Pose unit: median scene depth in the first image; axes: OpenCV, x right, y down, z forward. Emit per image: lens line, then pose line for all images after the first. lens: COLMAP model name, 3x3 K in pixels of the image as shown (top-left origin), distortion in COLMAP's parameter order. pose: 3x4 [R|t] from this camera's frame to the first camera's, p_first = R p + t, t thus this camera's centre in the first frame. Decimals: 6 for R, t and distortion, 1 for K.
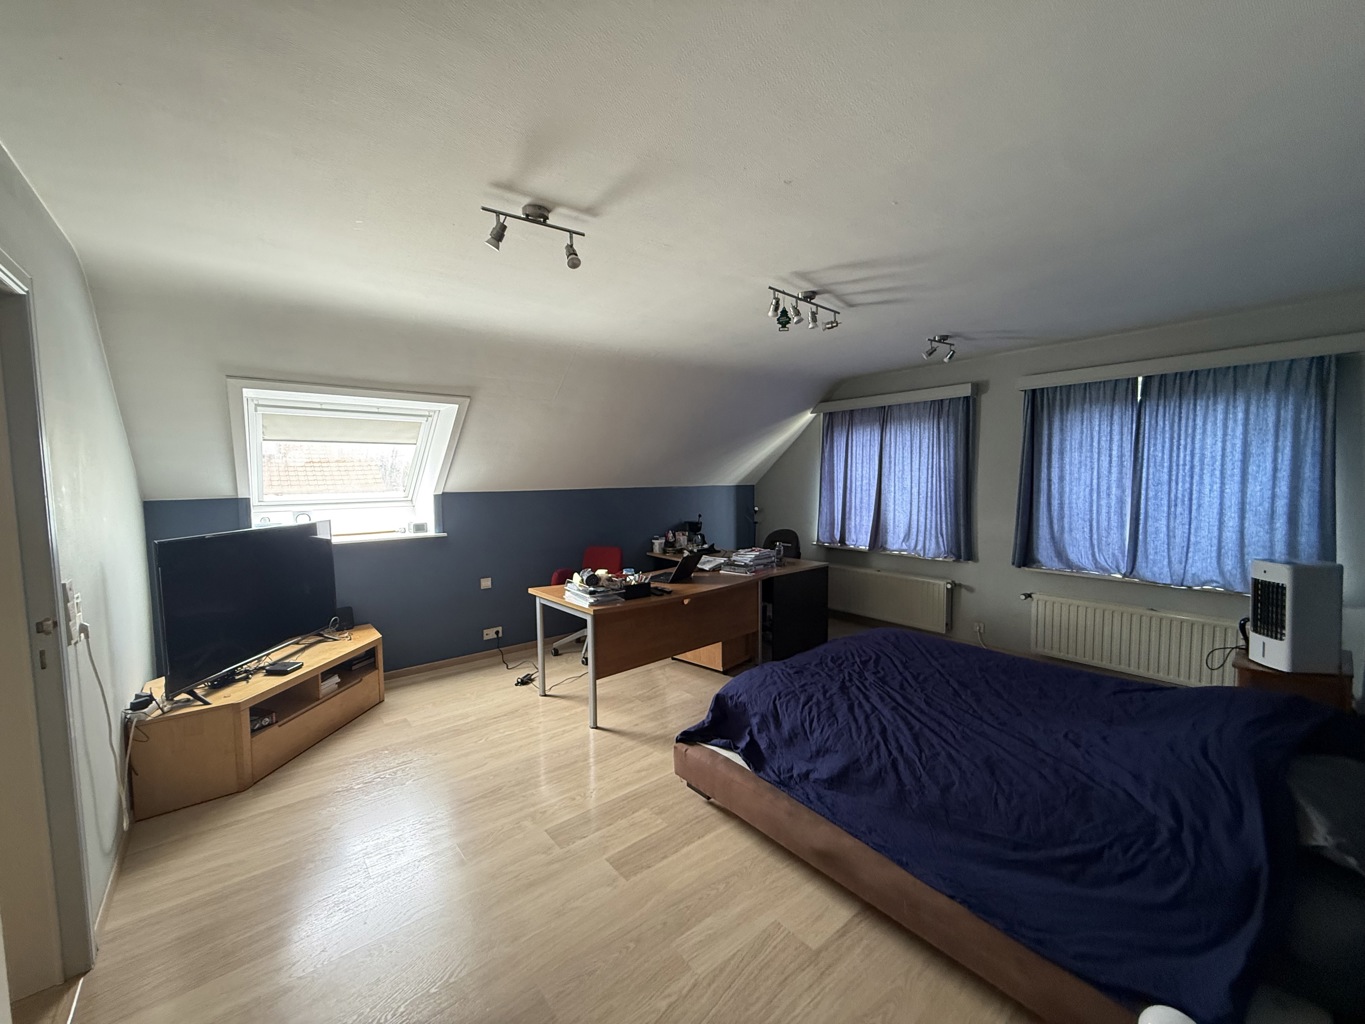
lens RADIAL K [[540.6, 0, 678.0], [0, 540.6, 511.4], [0, 0, 1]] dist [-0.000249, 0.000448]
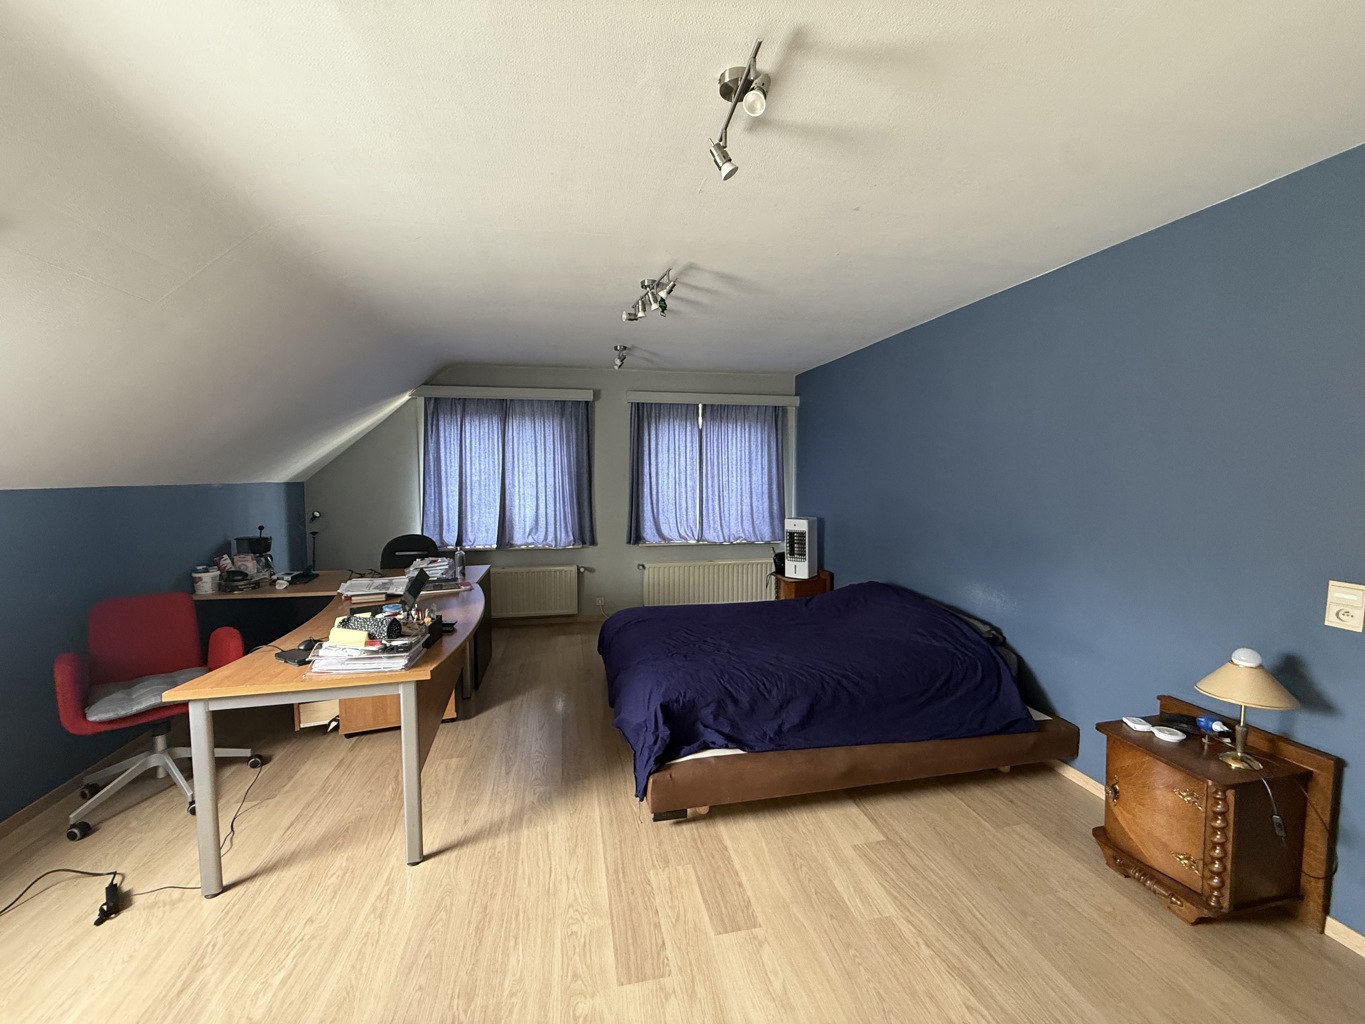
lens RADIAL K [[540.6, 0, 678.0], [0, 540.6, 511.4], [0, 0, 1]] dist [-0.000249, 0.000448]
pose [[0.465416, -0.052469, 0.883536, -0.456536], [0.055443, 0.998009, 0.030062, -0.005479], [-0.883354, 0.034995, 0.467398, 0.357086]]
